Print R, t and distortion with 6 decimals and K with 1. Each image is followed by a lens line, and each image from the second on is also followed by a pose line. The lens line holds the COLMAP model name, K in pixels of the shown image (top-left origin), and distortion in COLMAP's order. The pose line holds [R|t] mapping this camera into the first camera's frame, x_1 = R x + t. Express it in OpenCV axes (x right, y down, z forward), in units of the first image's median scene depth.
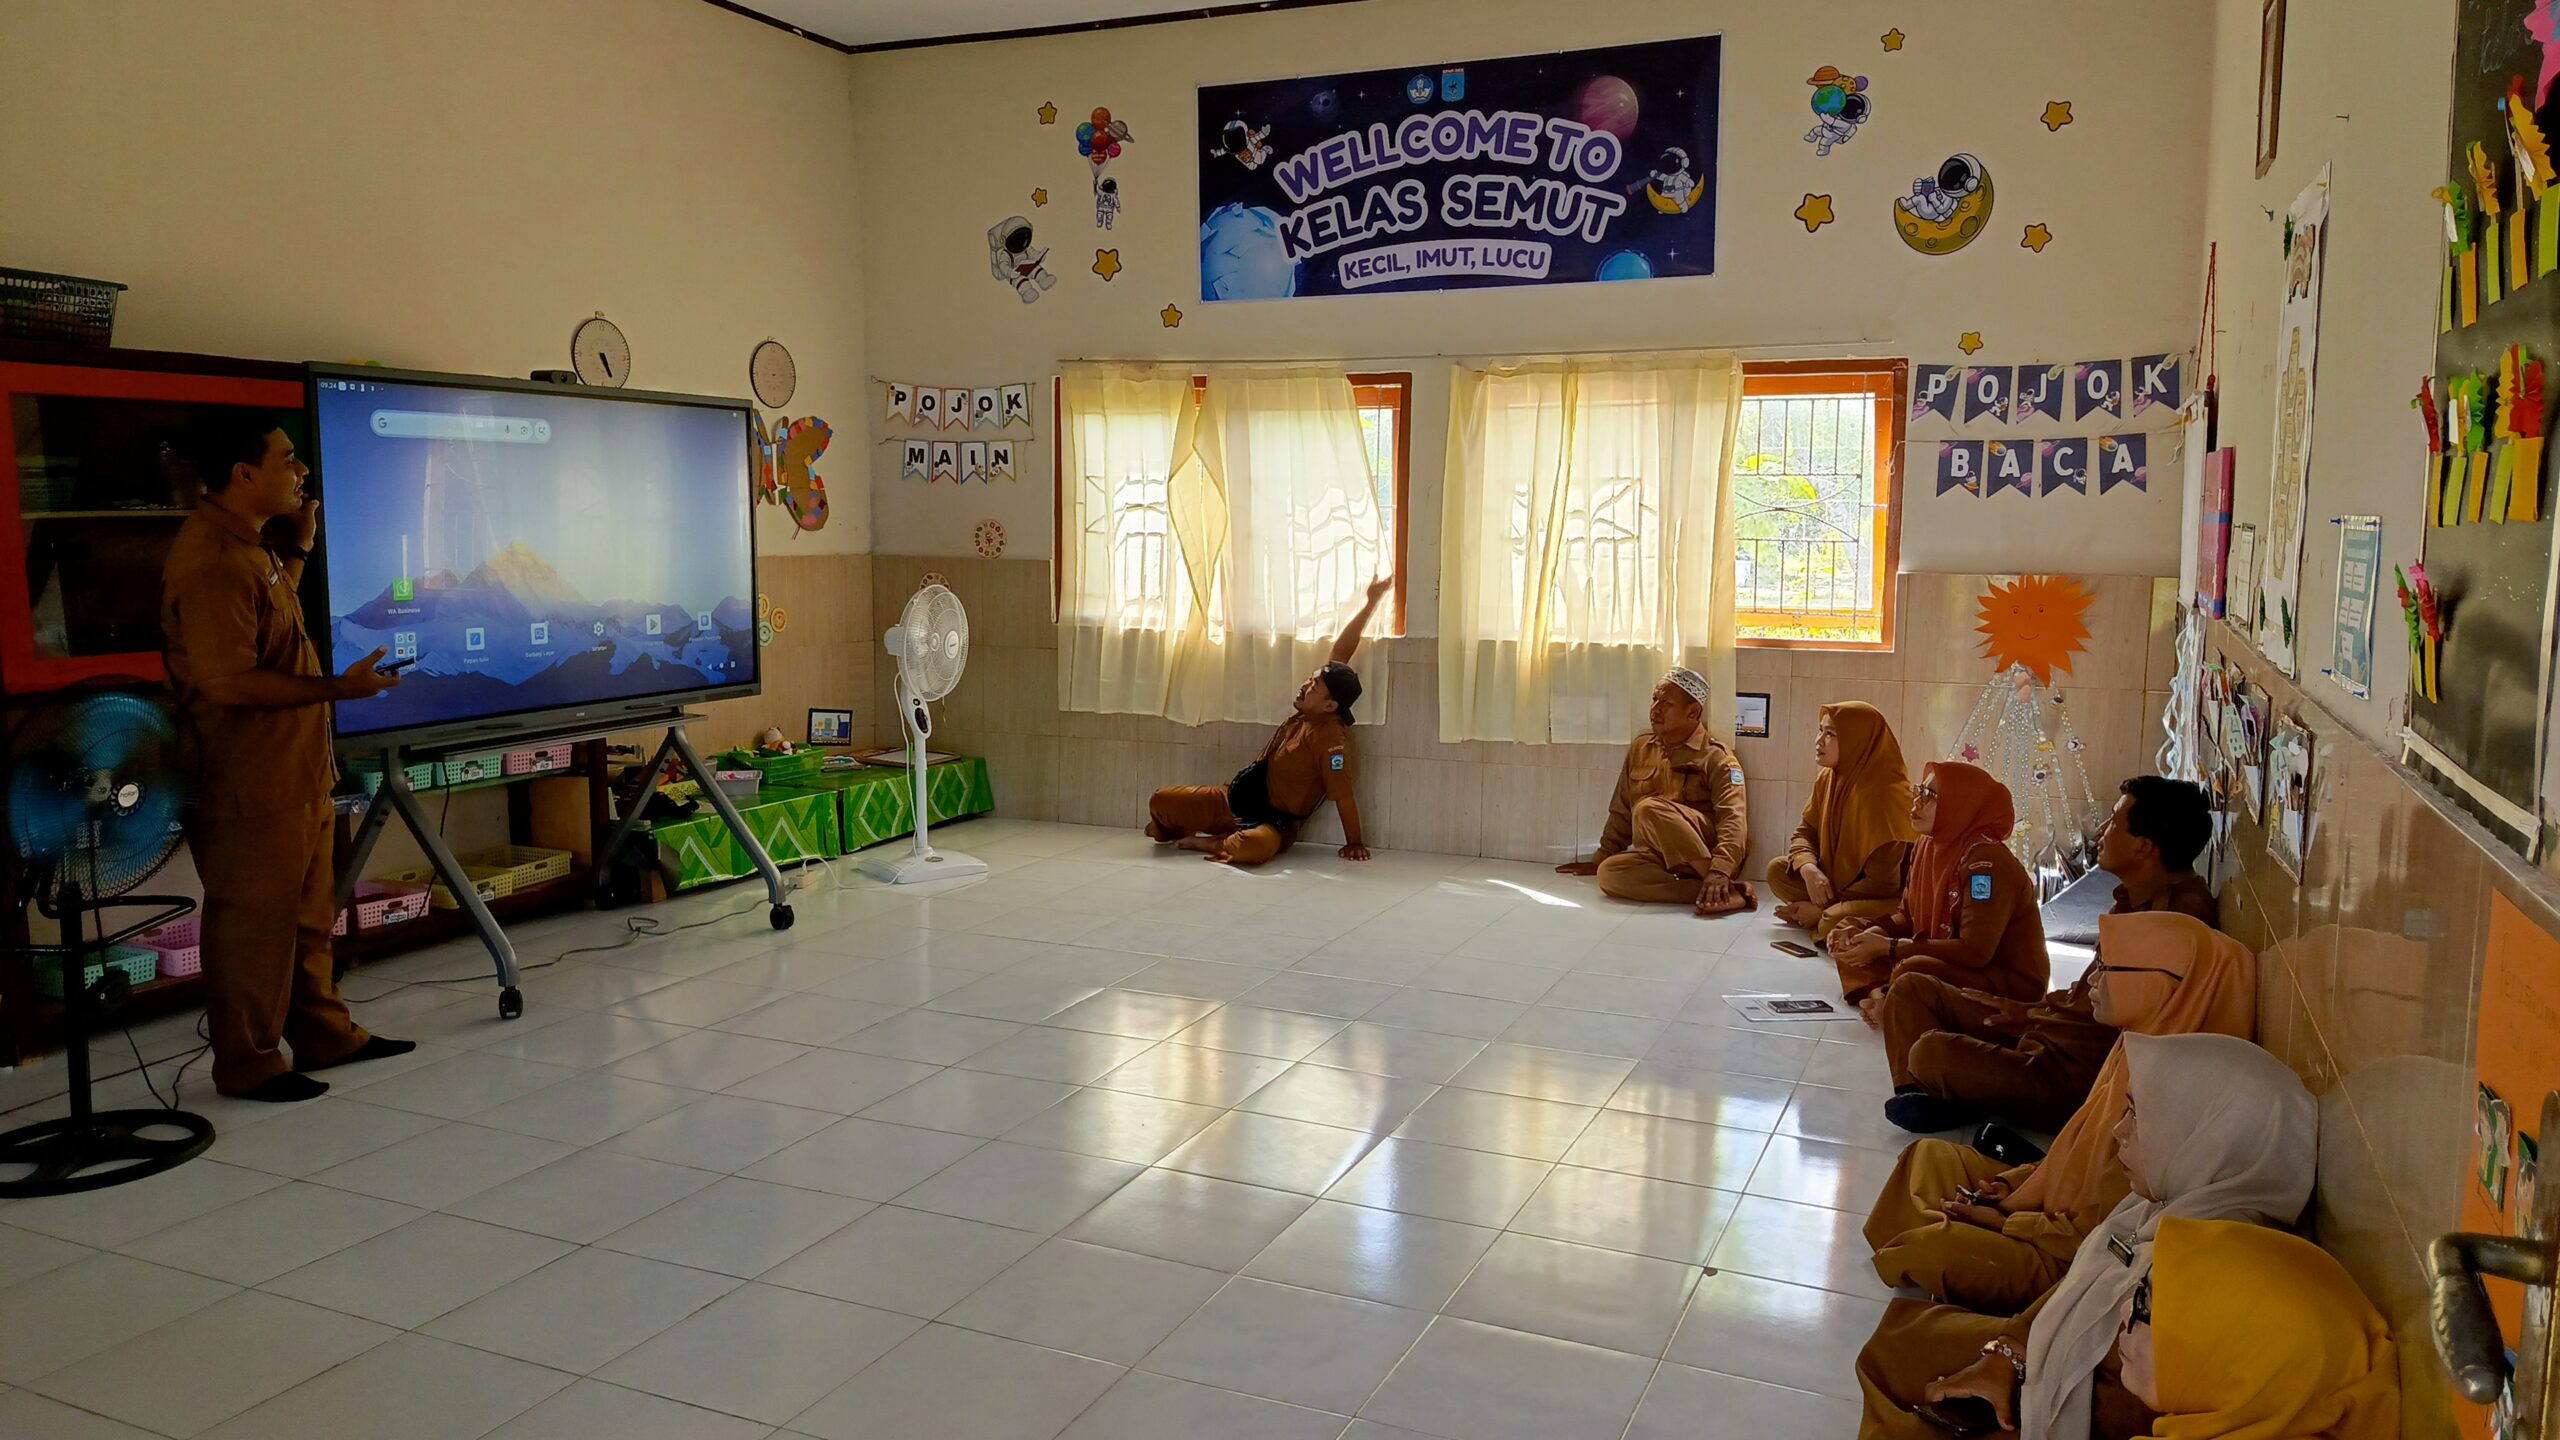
lens RADIAL K [[1693.8, 0, 1273.9], [0, 1693.8, 737.4], [0, 0, 1]] dist [0.008092, -0.043483]
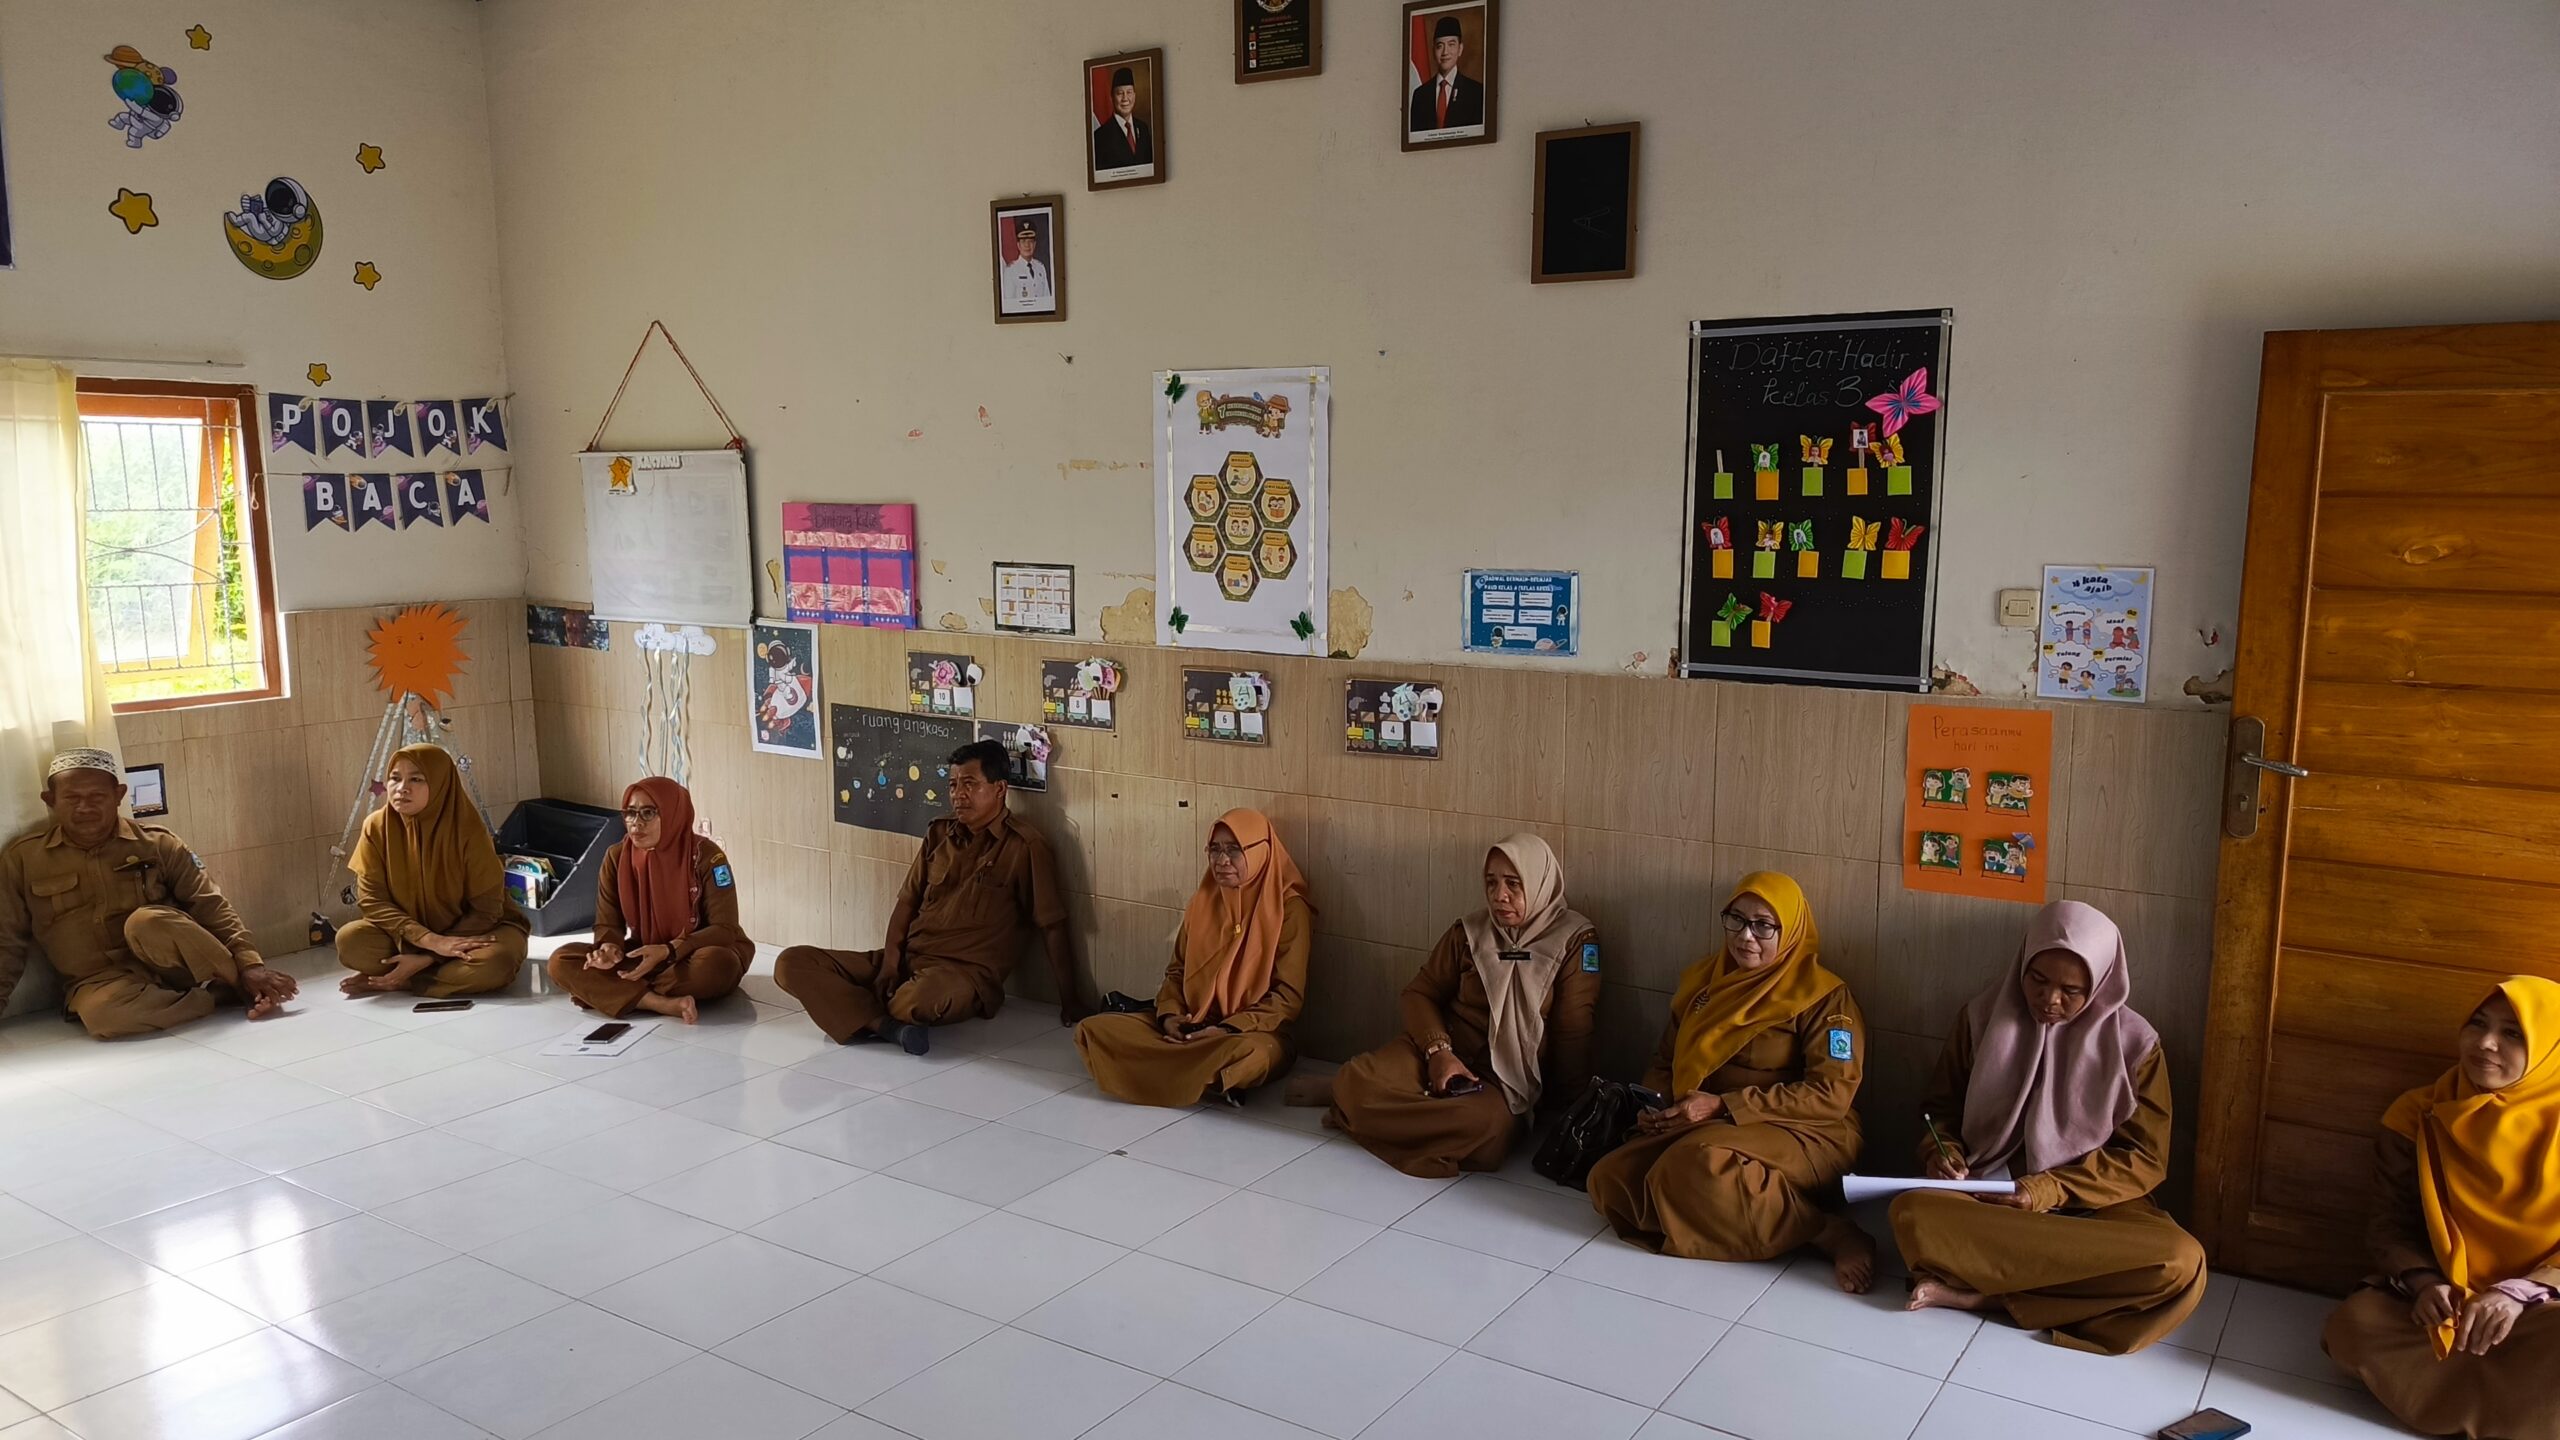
lens RADIAL K [[1693.8, 0, 1274.2], [0, 1693.8, 740.5], [0, 0, 1]] dist [0.008092, -0.043483]
pose [[0.145048, -0.149894, 0.978005, -0.459436], [0.132888, 0.982453, 0.130867, -0.073414], [-0.980460, 0.110983, 0.162422, 0.299019]]
